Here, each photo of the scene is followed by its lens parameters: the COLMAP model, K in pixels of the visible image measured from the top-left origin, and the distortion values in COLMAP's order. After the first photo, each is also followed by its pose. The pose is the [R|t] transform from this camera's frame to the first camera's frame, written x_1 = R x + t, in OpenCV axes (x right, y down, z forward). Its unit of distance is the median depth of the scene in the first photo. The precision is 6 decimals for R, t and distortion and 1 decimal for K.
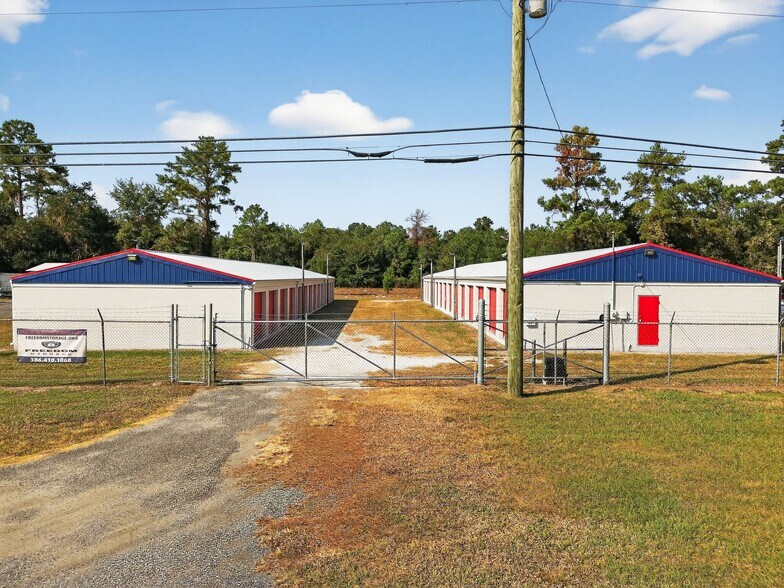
lens RADIAL K [[558.3, 0, 392.0], [0, 558.3, 297.1], [0, 0, 1]] dist [0.076550, -0.075042]
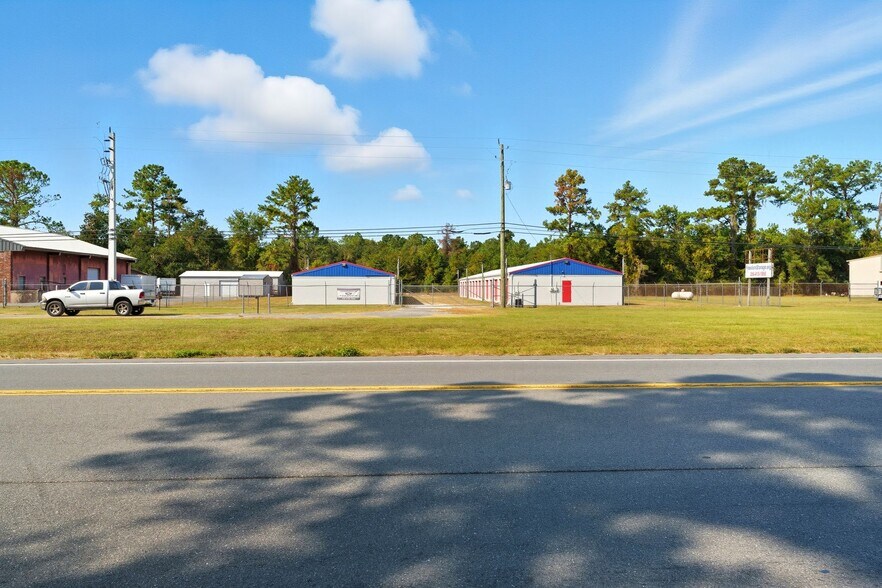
lens RADIAL K [[598.3, 0, 441.0], [0, 598.3, 294.0], [0, 0, 1]] dist [-0.003365, -0.000648]
pose [[0.998920, -0.006206, 0.046037, -0.049917], [0.007387, 0.999647, -0.025517, 0.032380], [-0.045862, 0.025830, 0.998614, -0.414047]]
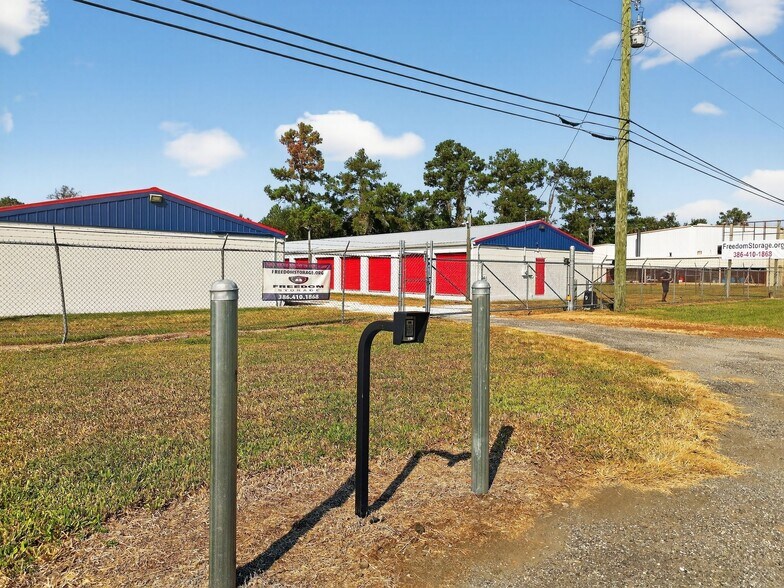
lens RADIAL K [[558.3, 0, 392.0], [0, 558.3, 297.1], [0, 0, 1]] dist [0.076550, -0.075042]
pose [[0.792748, -0.022474, 0.609136, -0.196139], [0.018727, 0.999746, 0.012514, 0.019747], [-0.609262, 0.001487, 0.792967, 0.040194]]
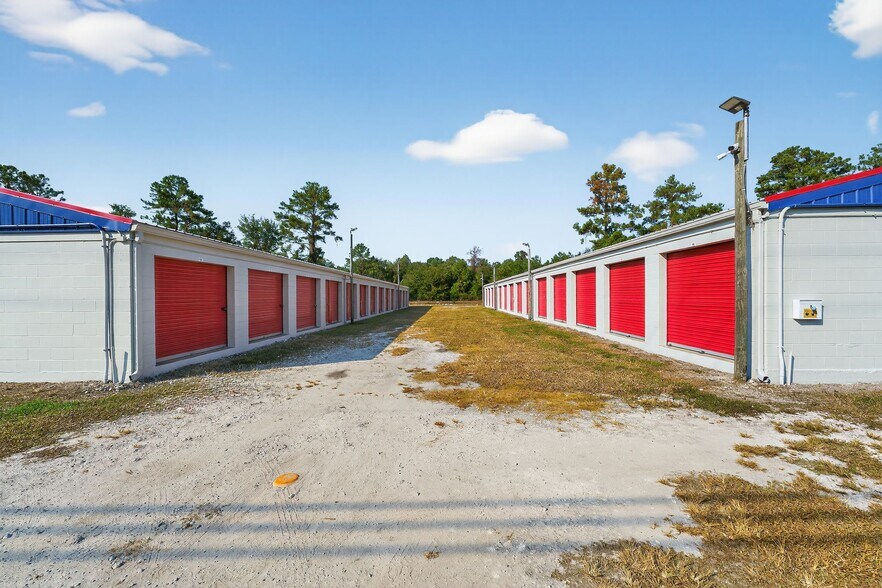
lens RADIAL K [[353.2, 0, 438.4], [0, 353.2, 299.7], [0, 0, 1]] dist [-0.000450, 0.000003]
pose [[0.998473, -0.014801, -0.053229, -0.001015], [0.013252, 0.999481, -0.029348, 0.011569], [0.053636, 0.028598, 0.998151, 0.213634]]
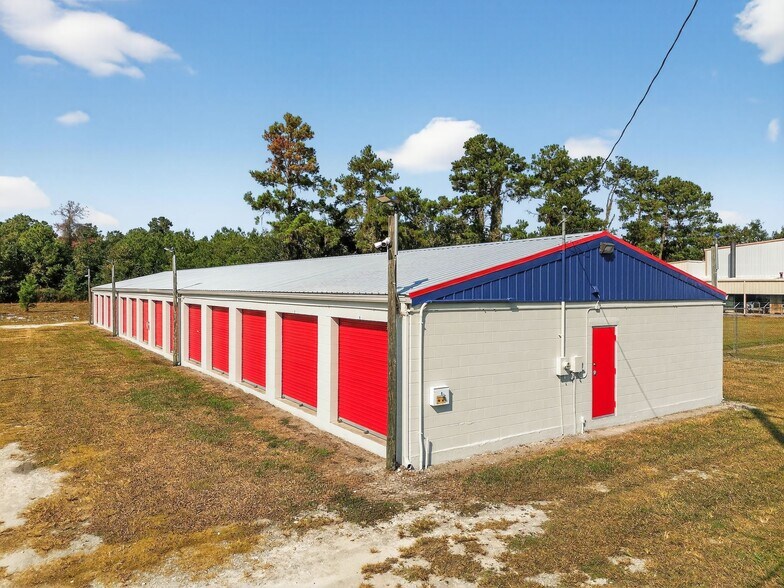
lens RADIAL K [[558.3, 0, 392.0], [0, 558.3, 297.1], [0, 0, 1]] dist [0.076550, -0.075042]
pose [[0.843721, -0.011618, 0.536656, -0.005513], [0.020815, 0.999722, -0.011083, -0.008666], [-0.536378, 0.020521, 0.843729, 0.189230]]
